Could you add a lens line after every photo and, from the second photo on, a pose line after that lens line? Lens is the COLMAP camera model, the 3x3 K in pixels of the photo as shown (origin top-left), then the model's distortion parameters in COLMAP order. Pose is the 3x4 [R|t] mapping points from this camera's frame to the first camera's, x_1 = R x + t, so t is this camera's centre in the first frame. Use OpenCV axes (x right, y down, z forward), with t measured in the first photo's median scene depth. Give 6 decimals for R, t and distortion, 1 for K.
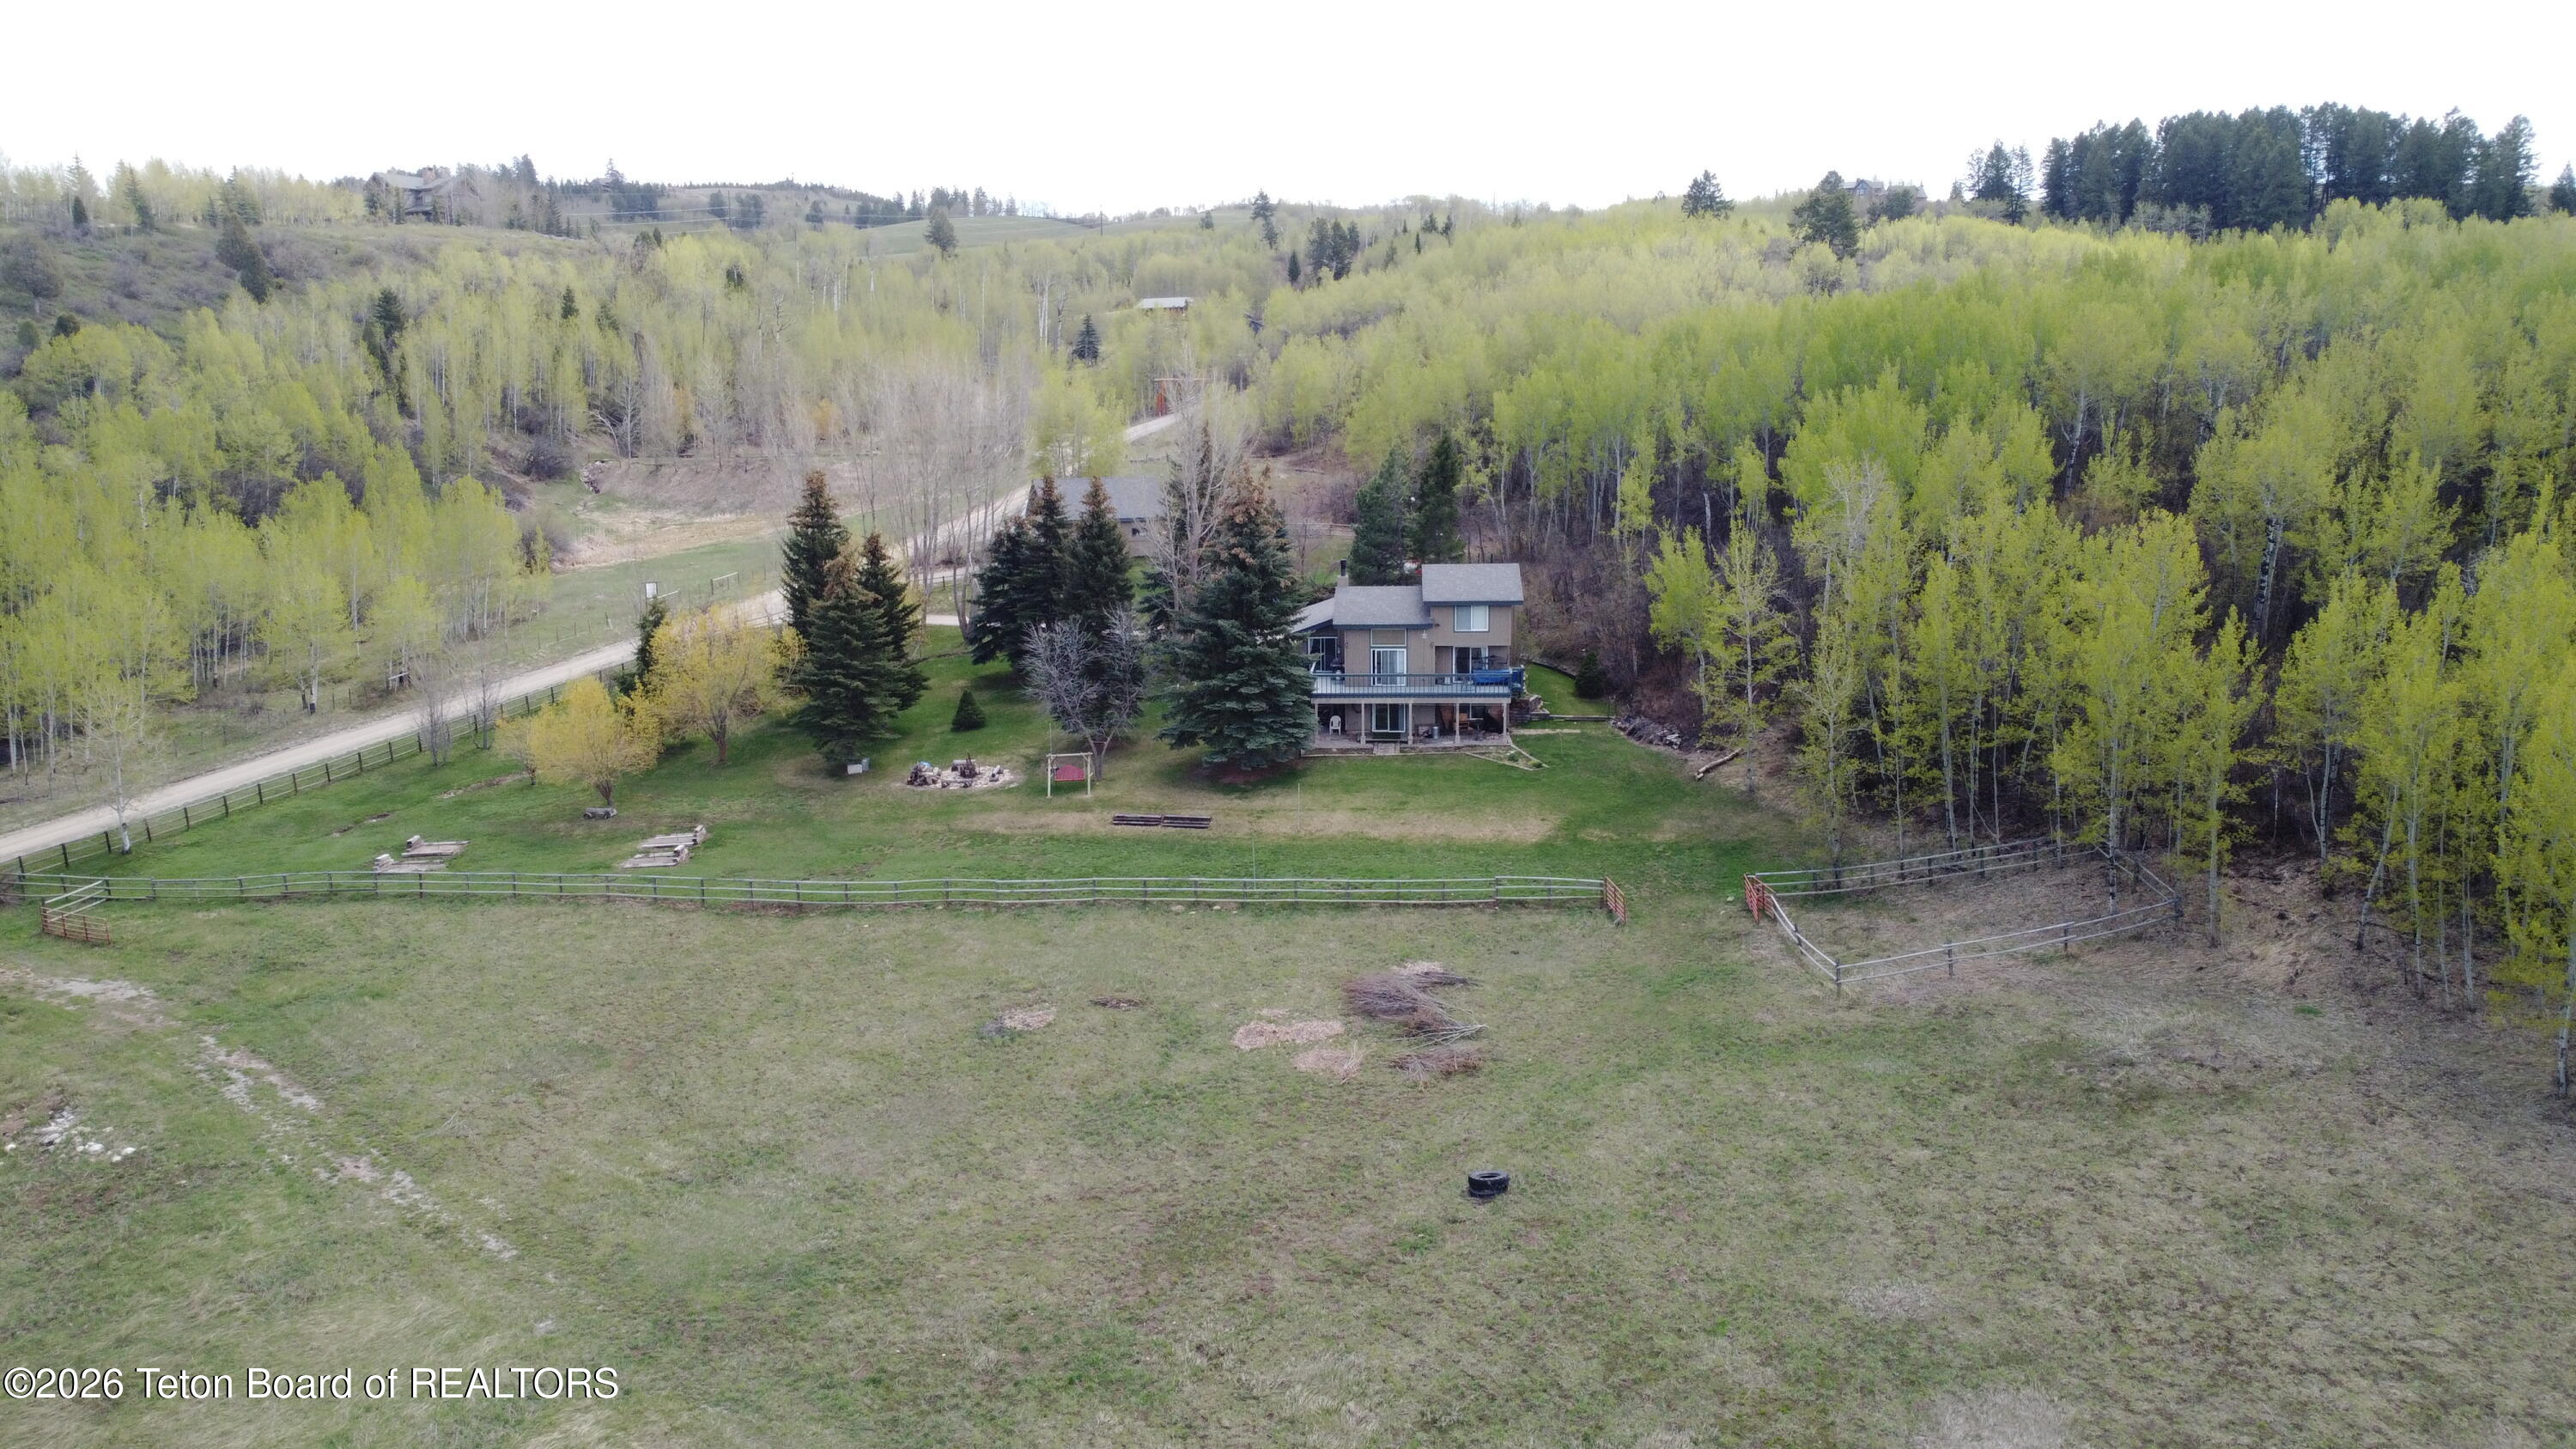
lens RADIAL K [[1945.3, 0, 1279.0], [0, 1945.3, 710.6], [0, 0, 1]] dist [0.011914, -0.007665]
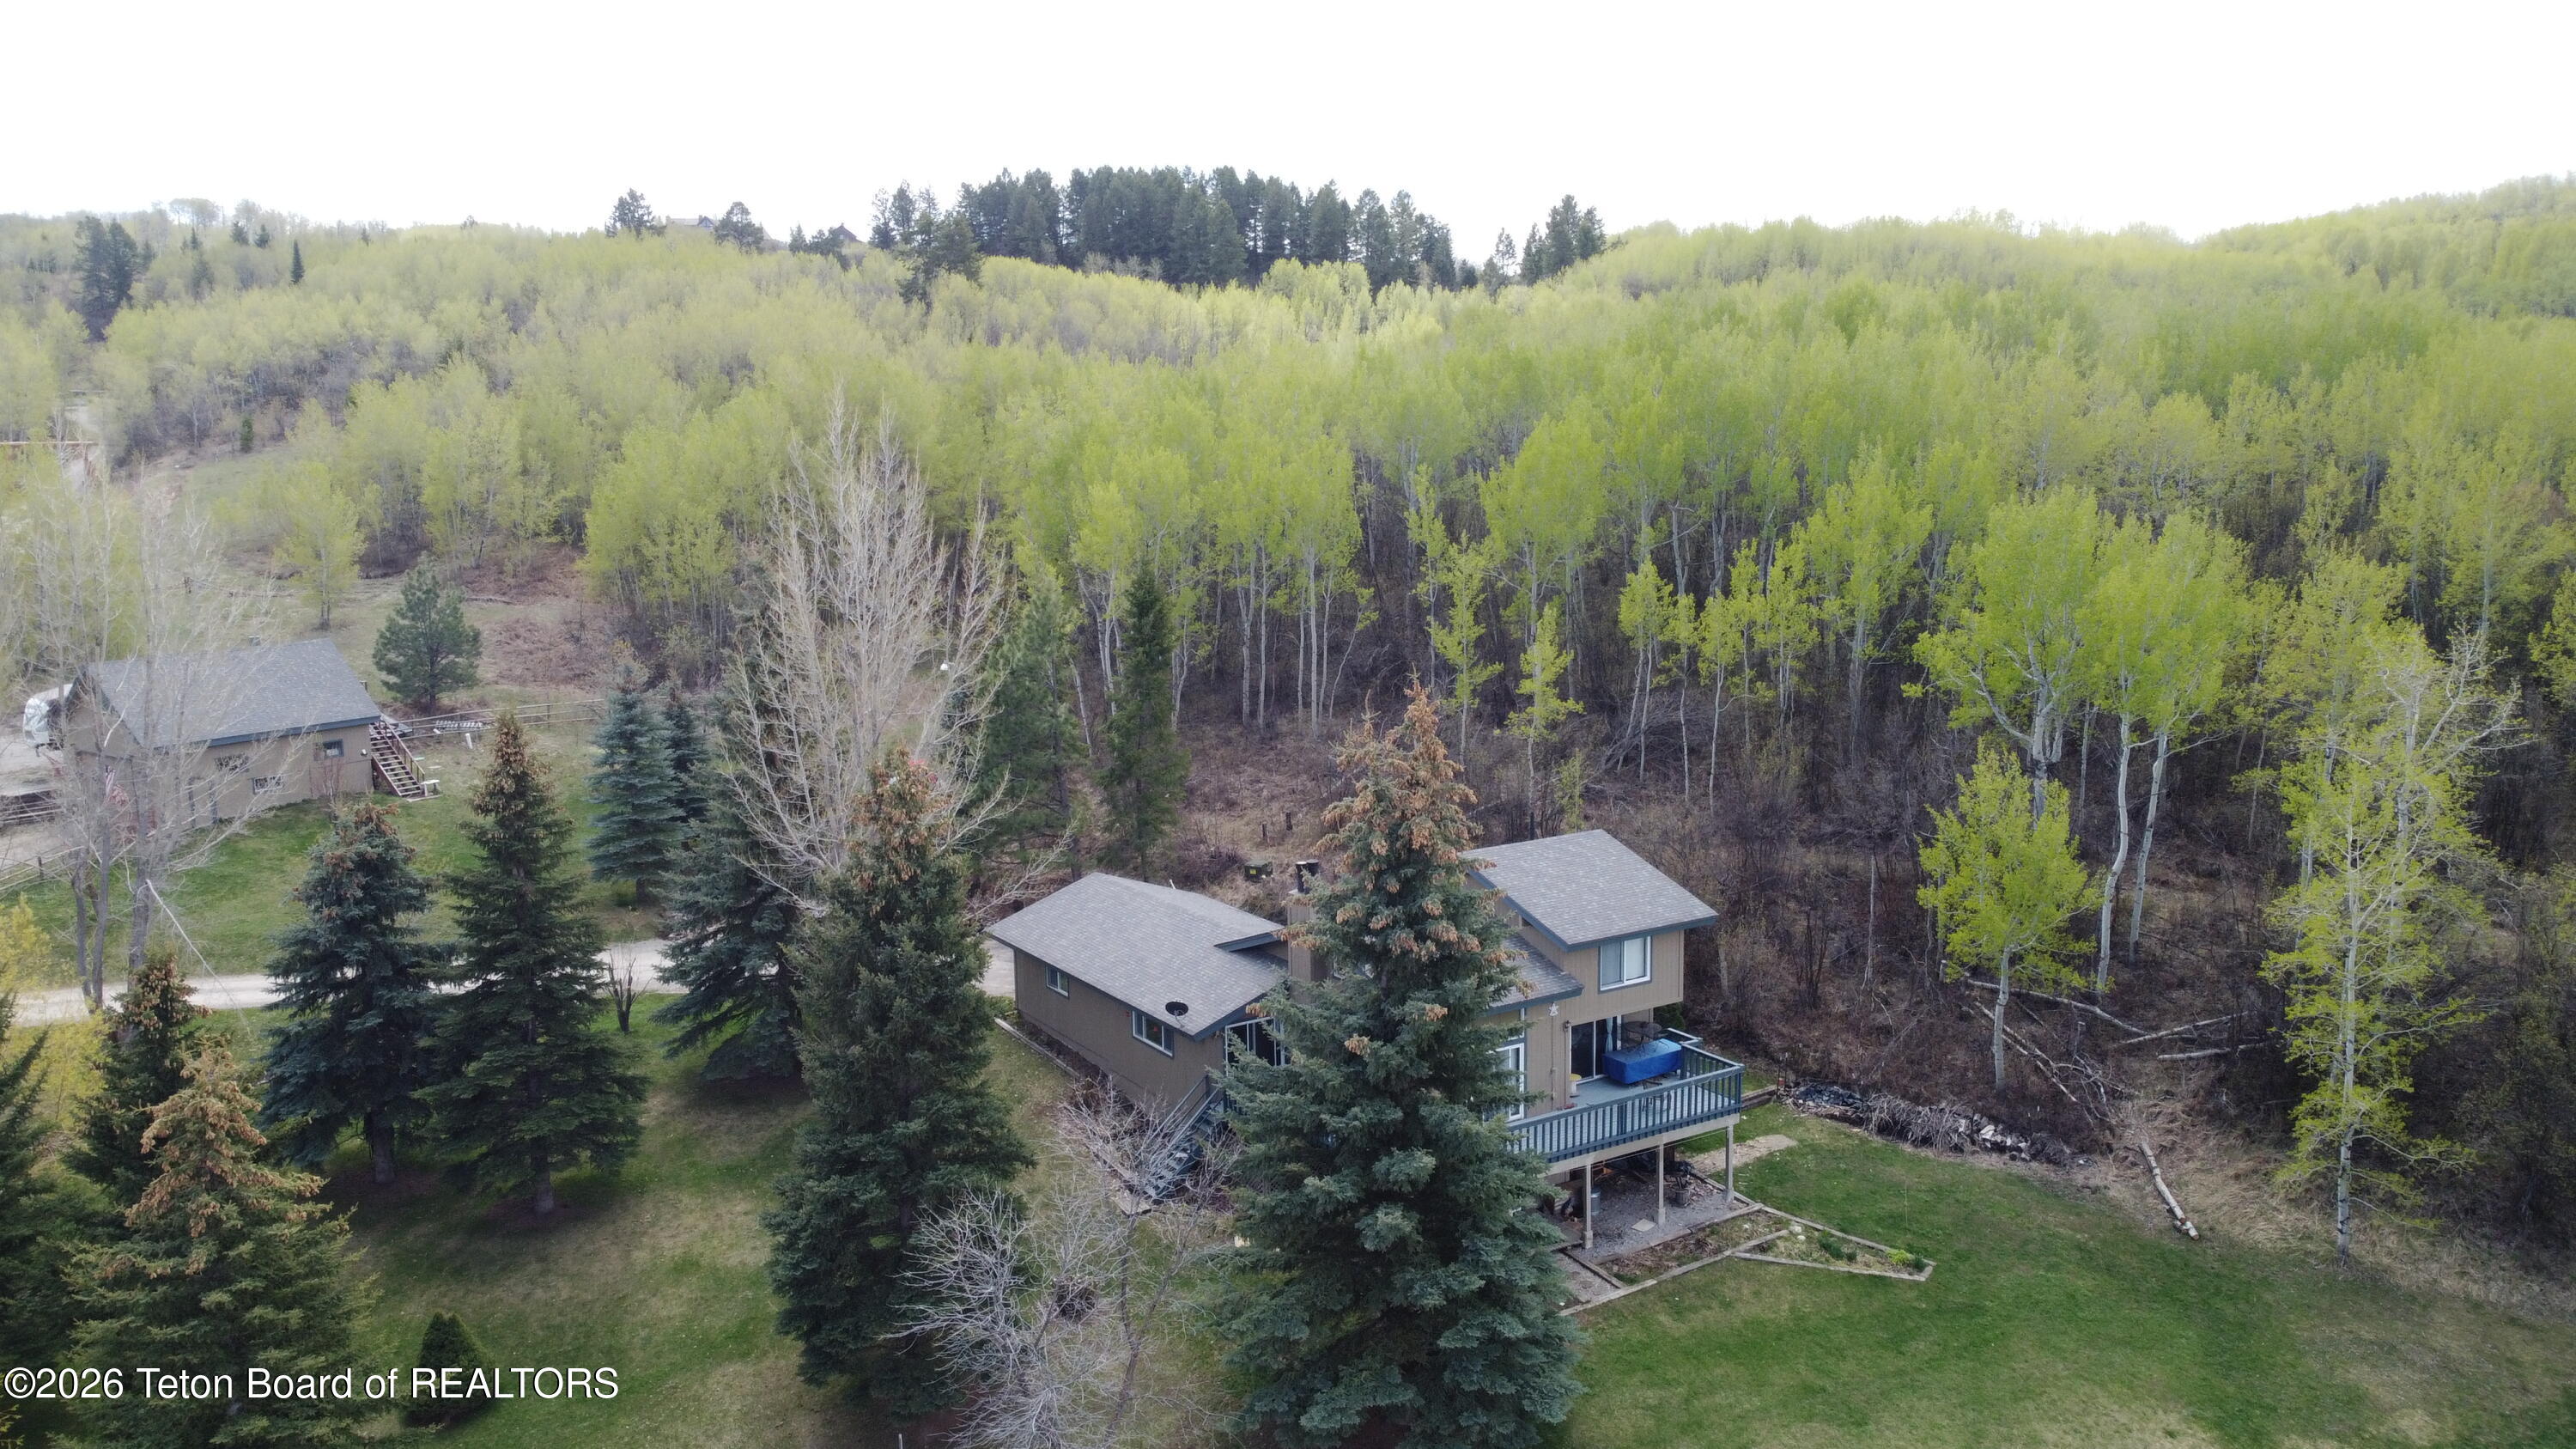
lens RADIAL K [[1948.1, 0, 1280.9], [0, 1948.1, 711.7], [0, 0, 1]] dist [0.004307, -0.003426]
pose [[0.810982, -0.085619, 0.578772, -0.231963], [0.098414, 0.995102, 0.009309, -0.112079], [-0.576734, 0.049410, 0.815436, 0.572250]]
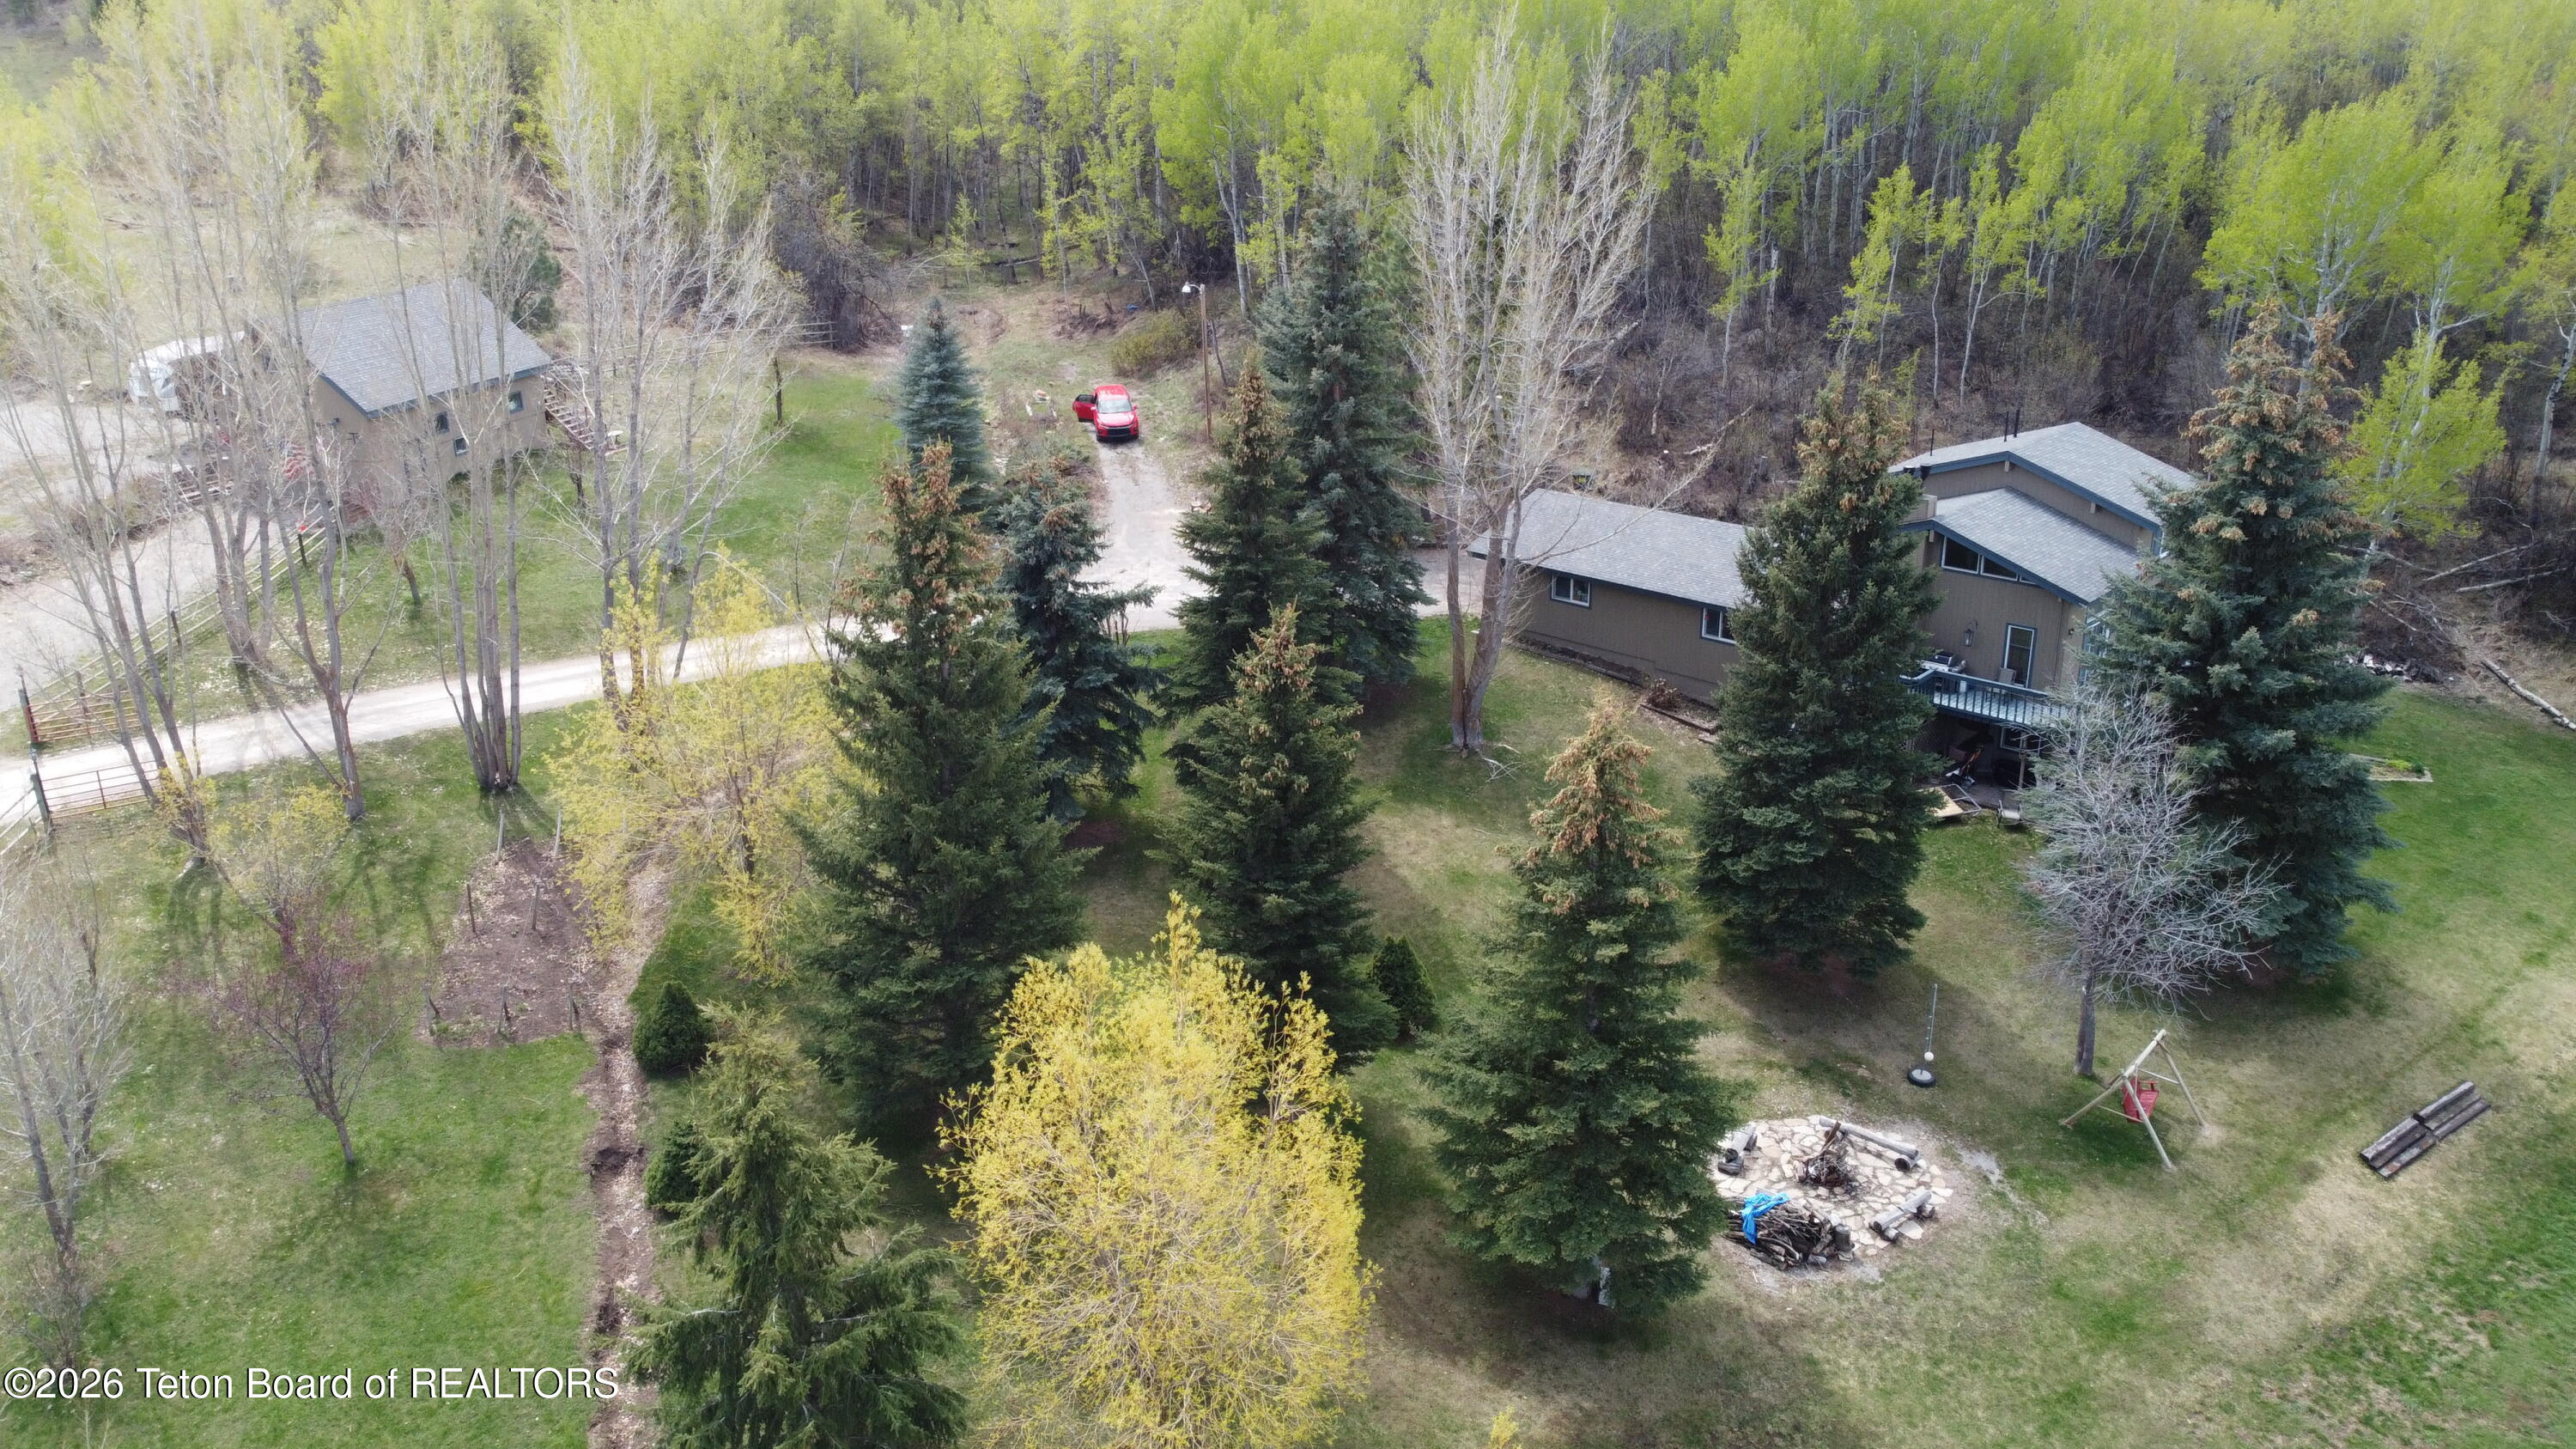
lens RADIAL K [[1948.1, 0, 1280.9], [0, 1948.1, 711.7], [0, 0, 1]] dist [0.004307, -0.003426]
pose [[0.635416, -0.263428, 0.725846, -0.444752], [0.127012, 0.962861, 0.238259, -0.150452], [-0.761653, -0.059202, 0.645275, 0.740694]]
